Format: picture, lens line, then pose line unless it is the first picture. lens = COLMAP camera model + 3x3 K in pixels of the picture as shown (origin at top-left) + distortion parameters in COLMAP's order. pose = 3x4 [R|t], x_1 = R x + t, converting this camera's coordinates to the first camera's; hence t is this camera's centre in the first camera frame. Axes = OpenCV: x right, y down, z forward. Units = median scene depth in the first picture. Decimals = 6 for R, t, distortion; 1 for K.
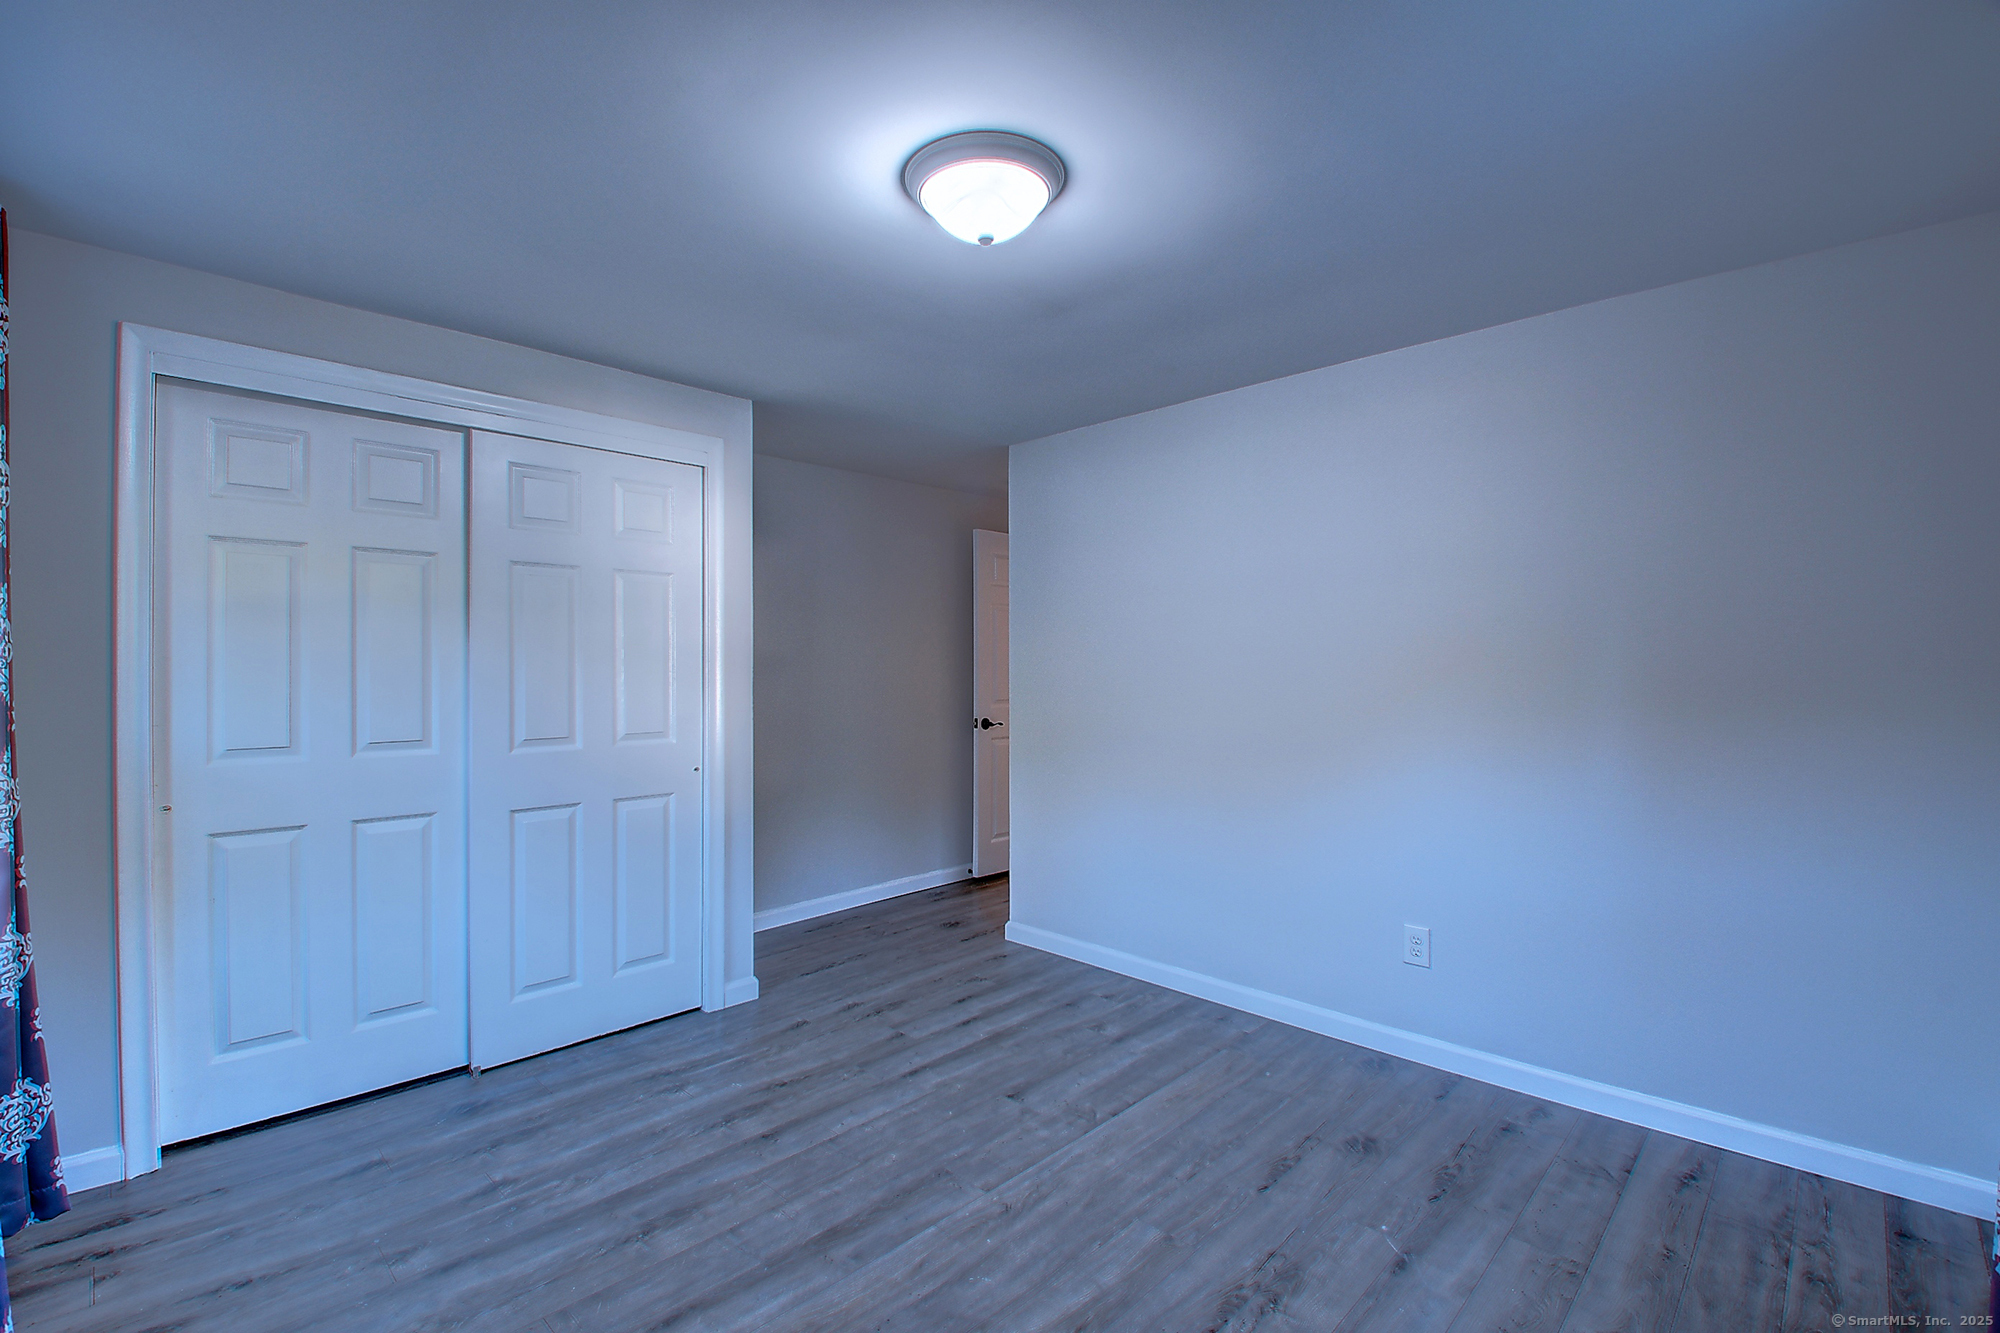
lens RADIAL K [[883.6, 0, 977.6], [0, 883.6, 666.9], [0, 0, 1]] dist [0.008876, -0.019552]
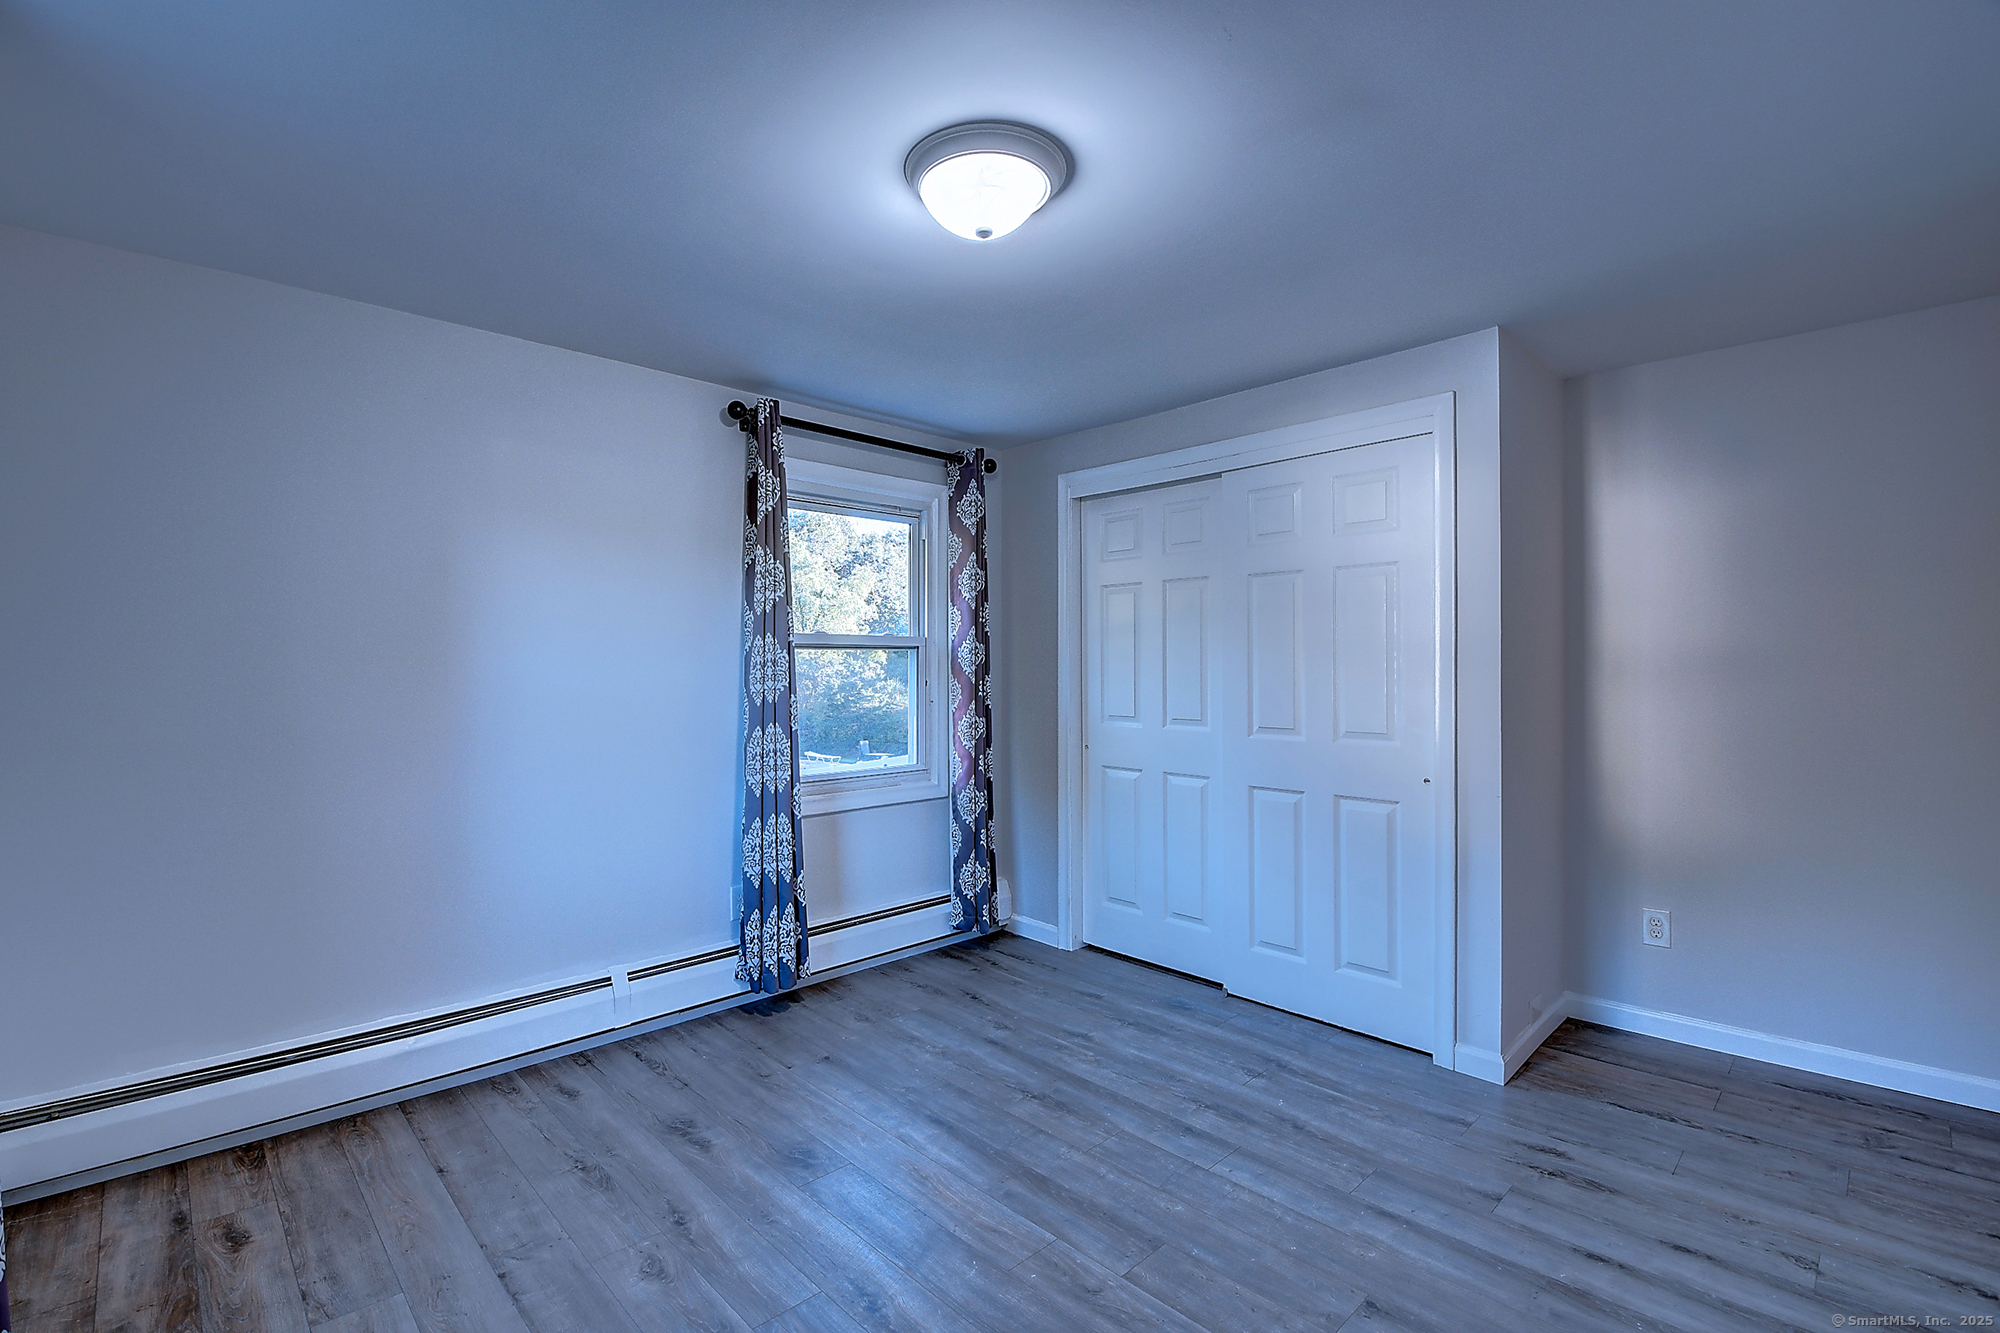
lens RADIAL K [[883.6, 0, 977.6], [0, 883.6, 666.9], [0, 0, 1]] dist [0.008876, -0.019552]
pose [[-0.028040, 0.001223, -0.999606, 0.850434], [0.003068, 0.999995, 0.001137, 0.001420], [0.999602, -0.003035, -0.028043, 0.865459]]
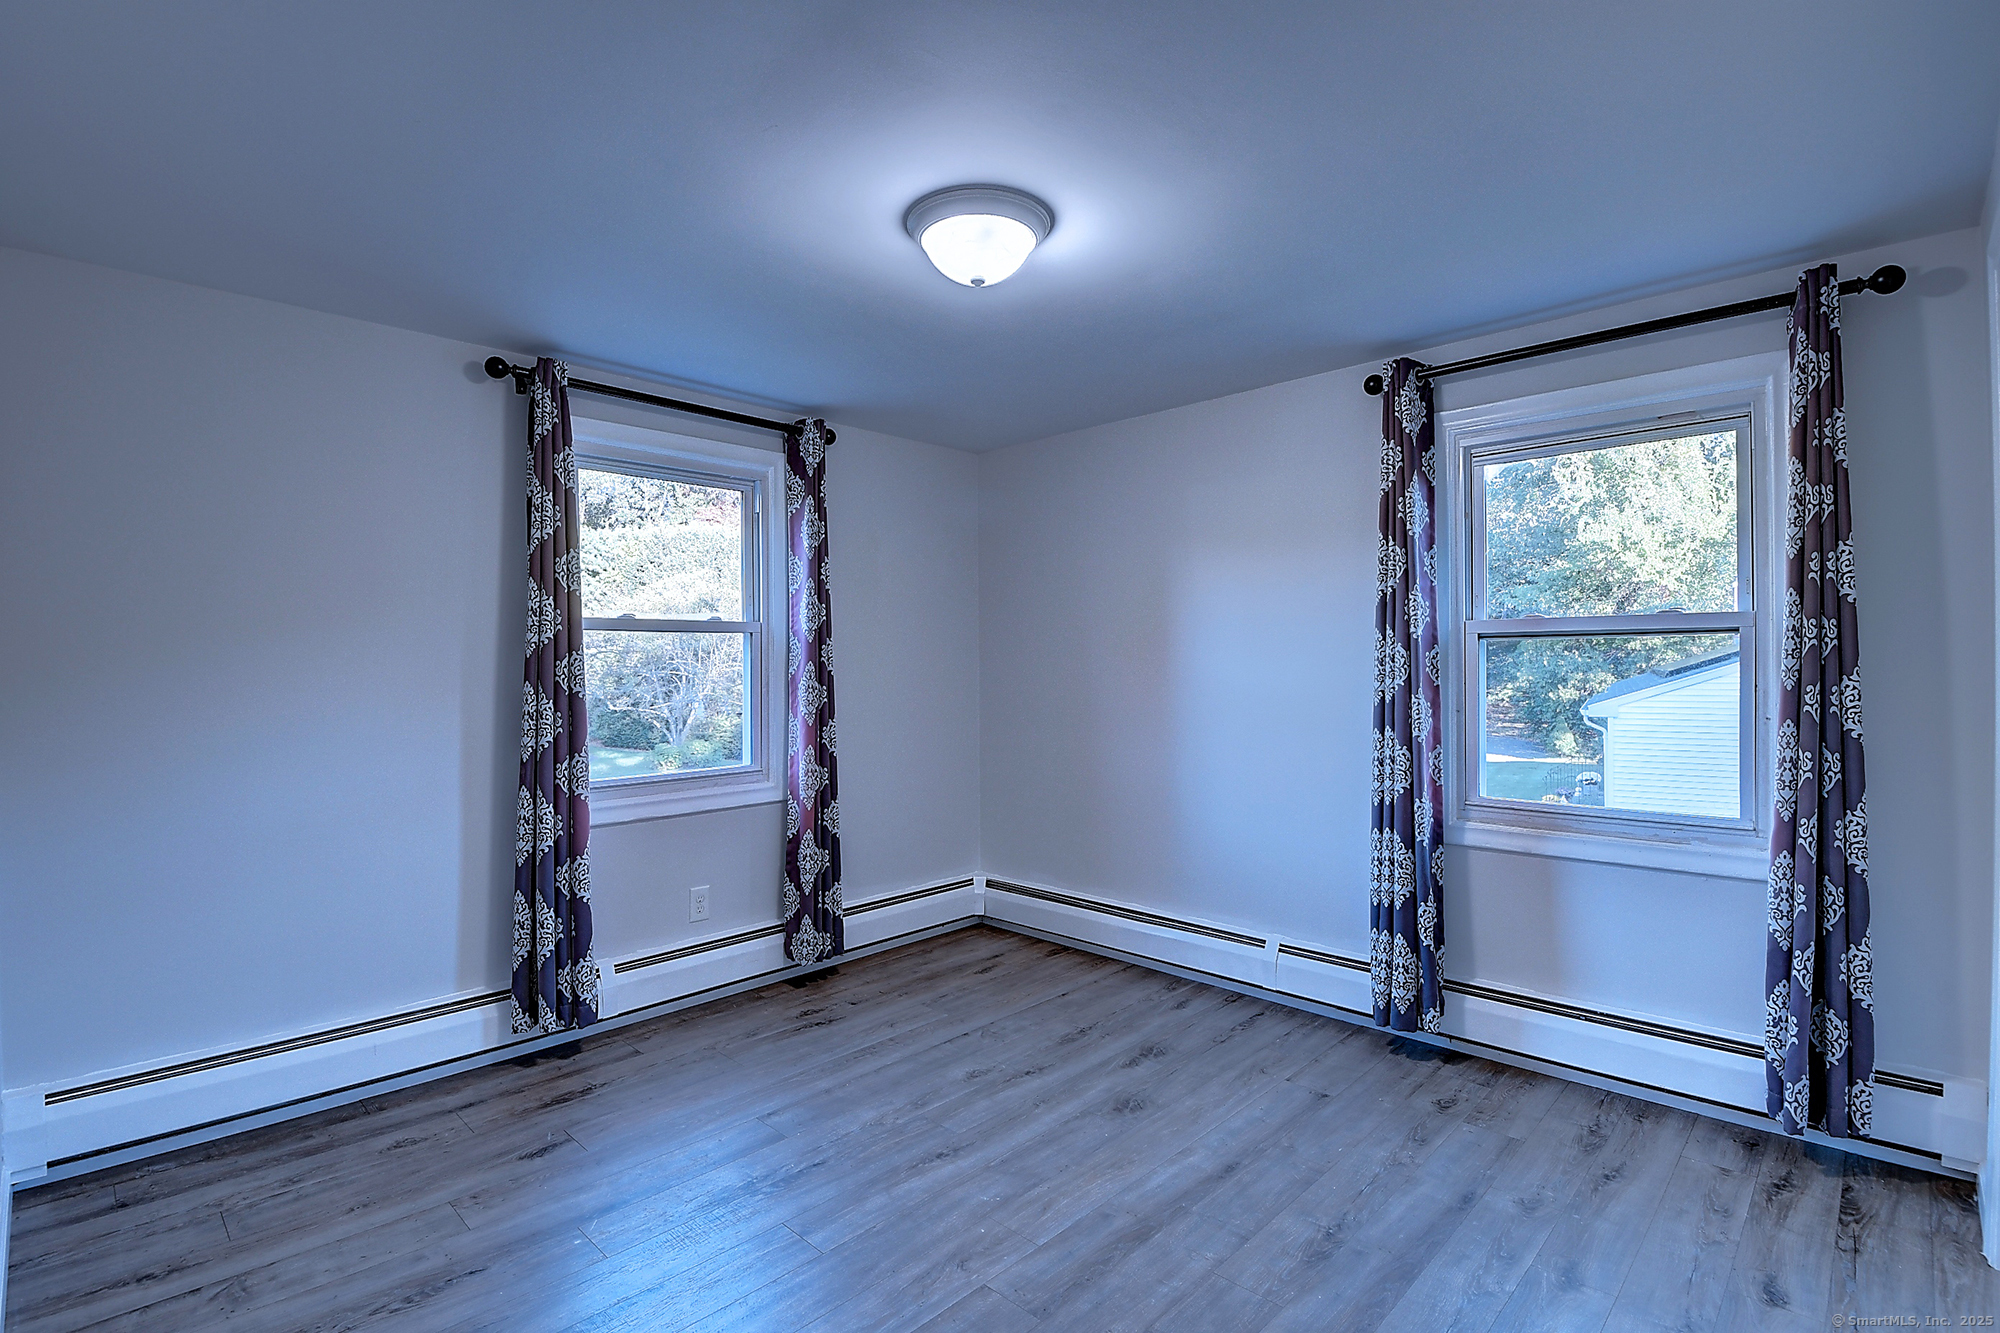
lens RADIAL K [[933.5, 0, 978.4], [0, 933.5, 665.8], [0, 0, 1]] dist [0.005459, -0.017541]
pose [[-0.999963, 0.008238, -0.002545, 0.013335], [0.008240, 0.999966, -0.000938, 0.002556], [0.002537, -0.000959, -0.999996, 1.851939]]
